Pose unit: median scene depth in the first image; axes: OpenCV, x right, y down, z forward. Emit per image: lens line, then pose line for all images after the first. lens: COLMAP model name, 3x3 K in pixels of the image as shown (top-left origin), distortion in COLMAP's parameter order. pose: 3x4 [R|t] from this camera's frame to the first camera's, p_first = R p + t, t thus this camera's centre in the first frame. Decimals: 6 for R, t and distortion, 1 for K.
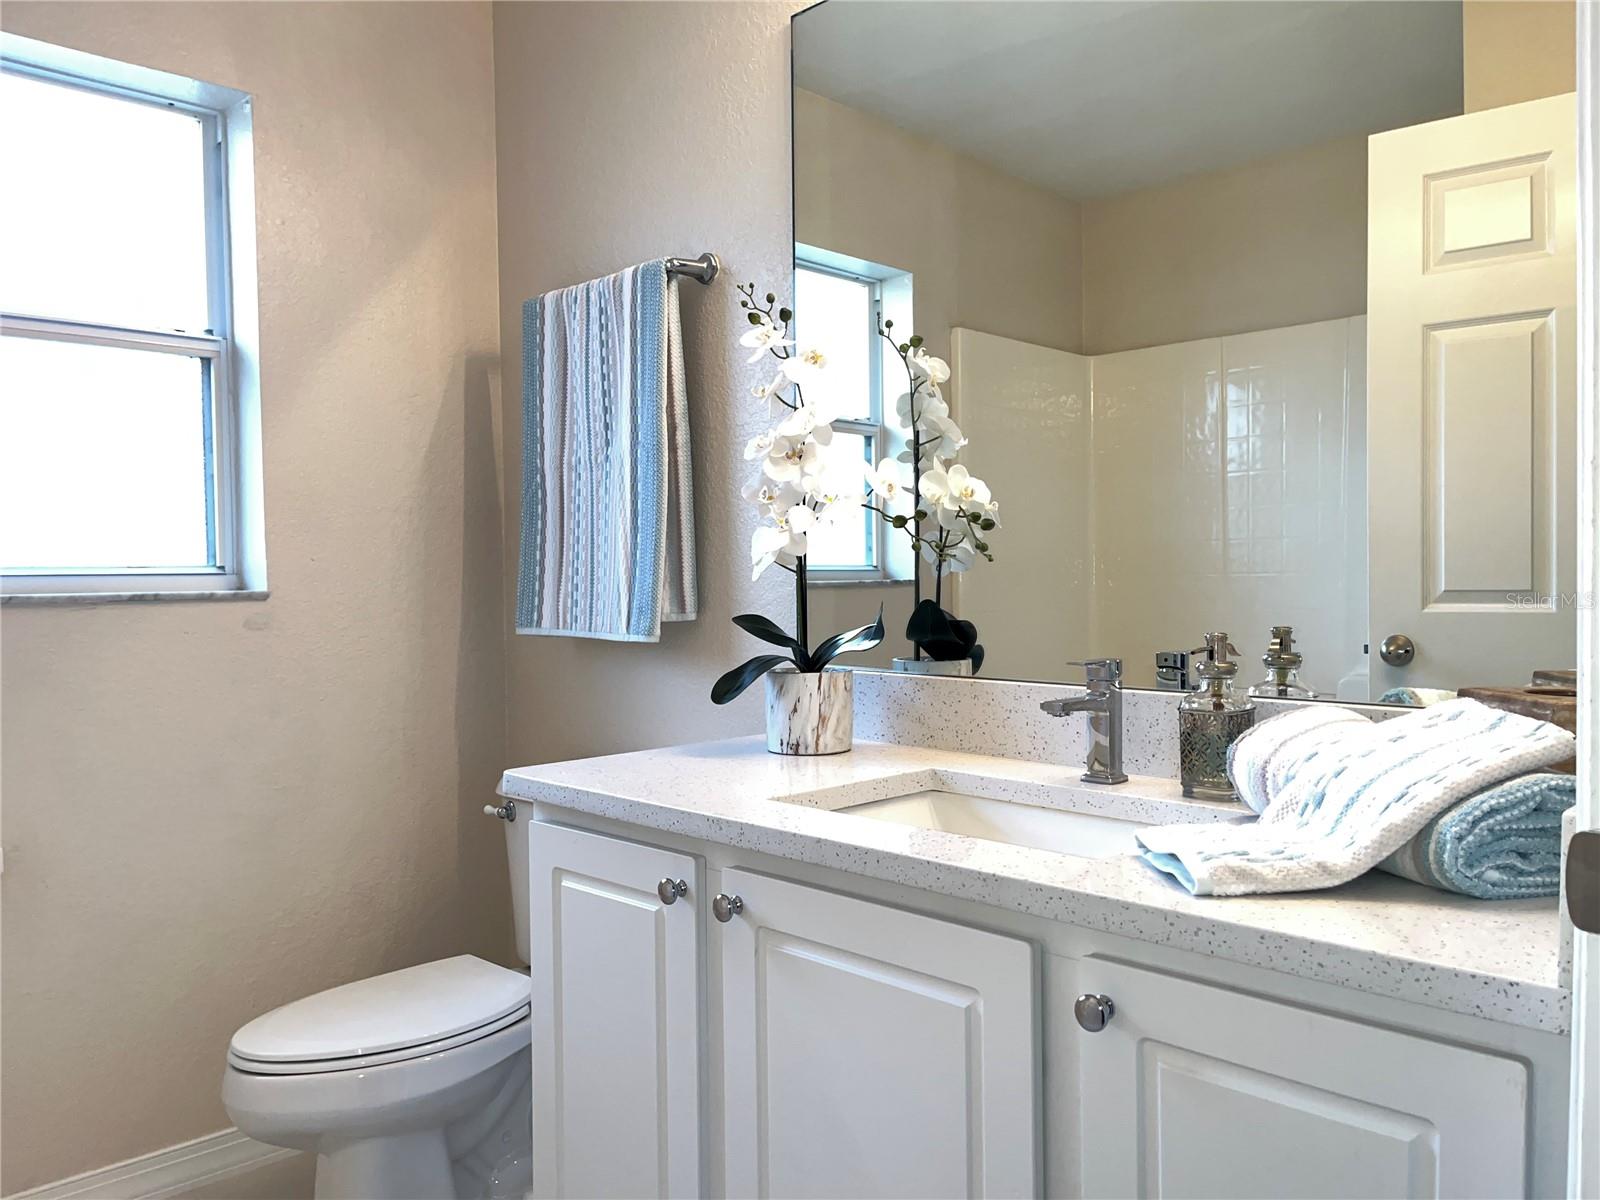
lens RADIAL K [[1204.1, 0, 800.0], [0, 1204.1, 600.0], [0, 0, 1]] dist [0.085795, -0.117913]
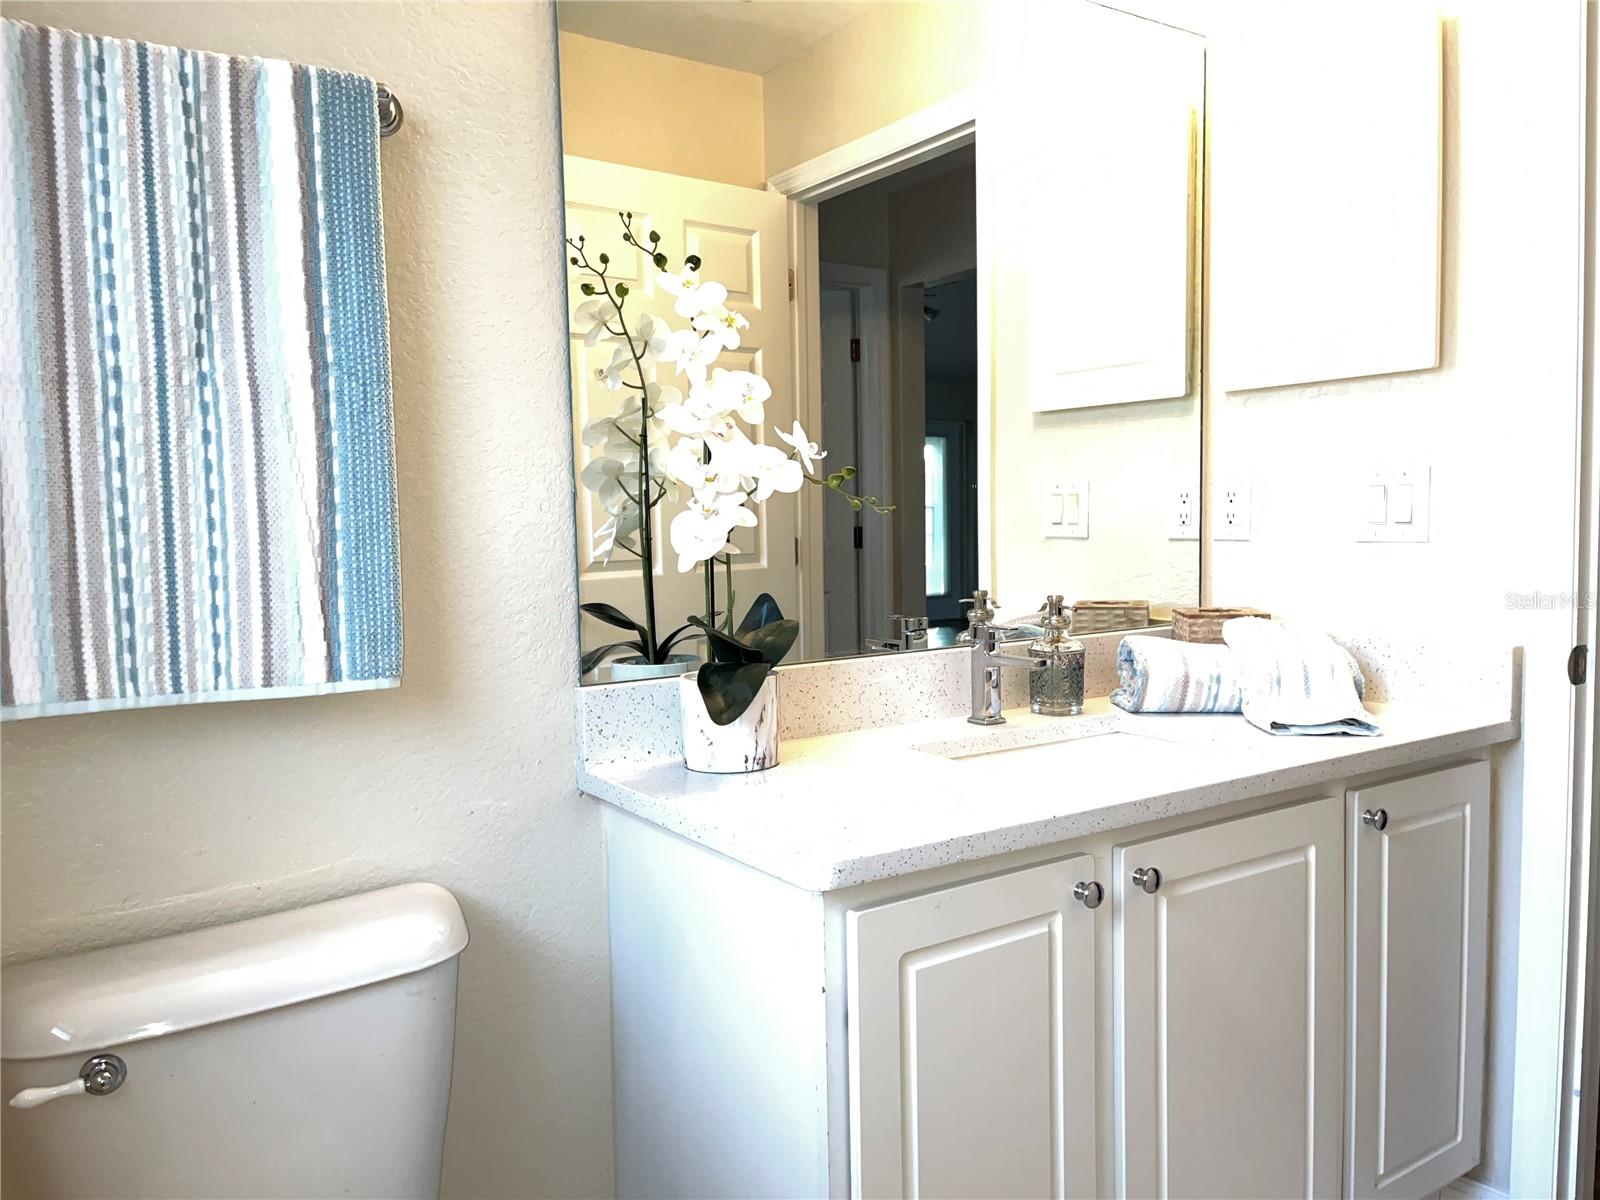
lens RADIAL K [[1204.1, 0, 800.0], [0, 1204.1, 600.0], [0, 0, 1]] dist [0.085795, -0.117913]
pose [[0.211583, -0.065090, 0.975190, -0.848266], [0.041698, 0.997473, 0.057530, -0.046889], [-0.976470, 0.028491, 0.213763, 0.790635]]
